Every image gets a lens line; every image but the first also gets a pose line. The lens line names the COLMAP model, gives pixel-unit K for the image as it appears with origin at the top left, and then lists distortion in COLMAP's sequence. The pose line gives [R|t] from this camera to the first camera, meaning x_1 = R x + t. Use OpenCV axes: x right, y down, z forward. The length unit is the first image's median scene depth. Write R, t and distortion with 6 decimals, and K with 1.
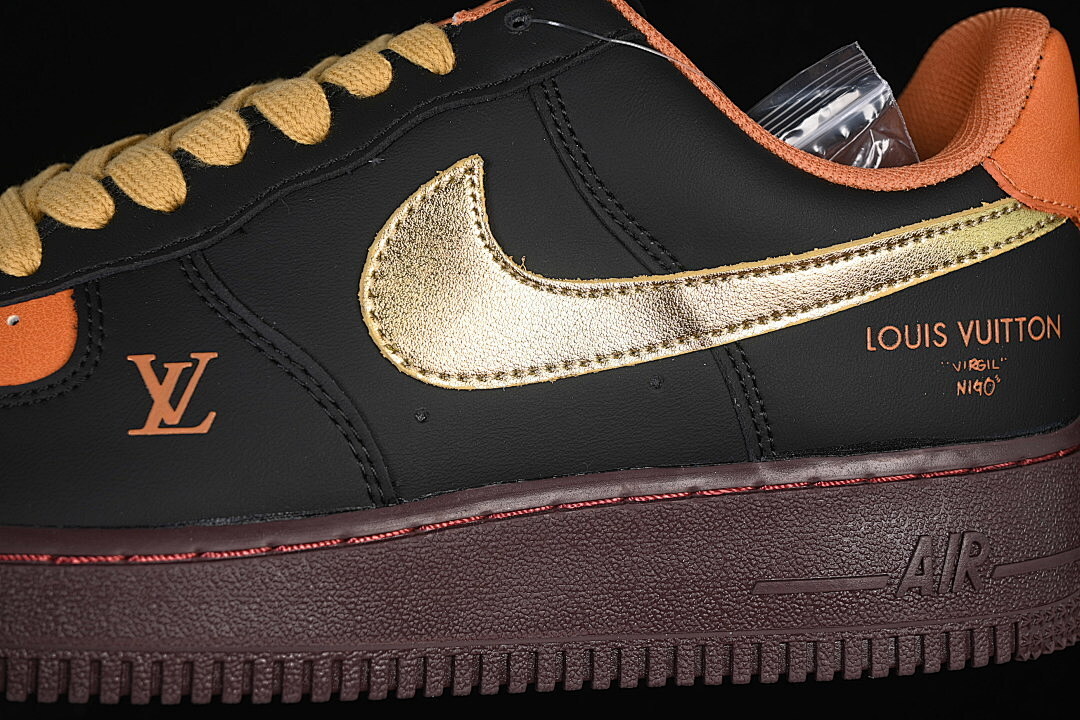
lens RADIAL K [[2274.9, 0, 541.5], [0, 2274.9, 358.7], [0, 0, 1]] dist [-0.058900, 0.000000]
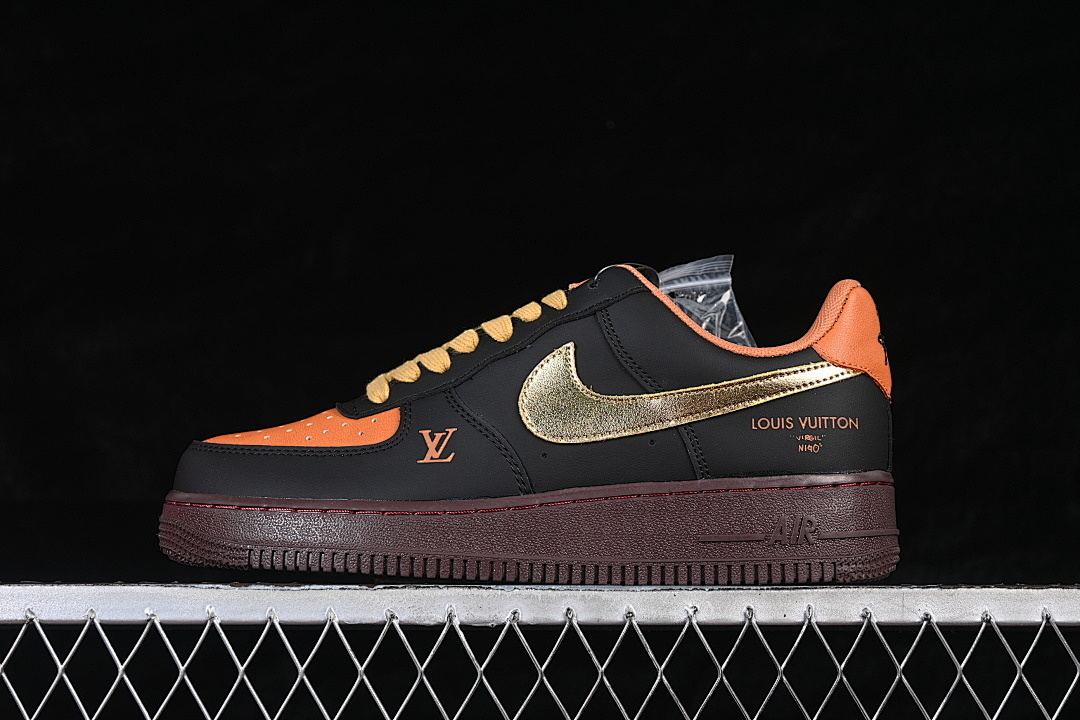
lens RADIAL K [[2274.9, 0, 542.9], [0, 2274.9, 358.3], [0, 0, 1]] dist [-0.058900, 0.000000]
pose [[0.968682, -0.030111, -0.246474, 0.490593], [-0.024593, 0.976105, -0.215903, 0.406752], [0.247086, 0.215203, 0.944794, -1.117546]]
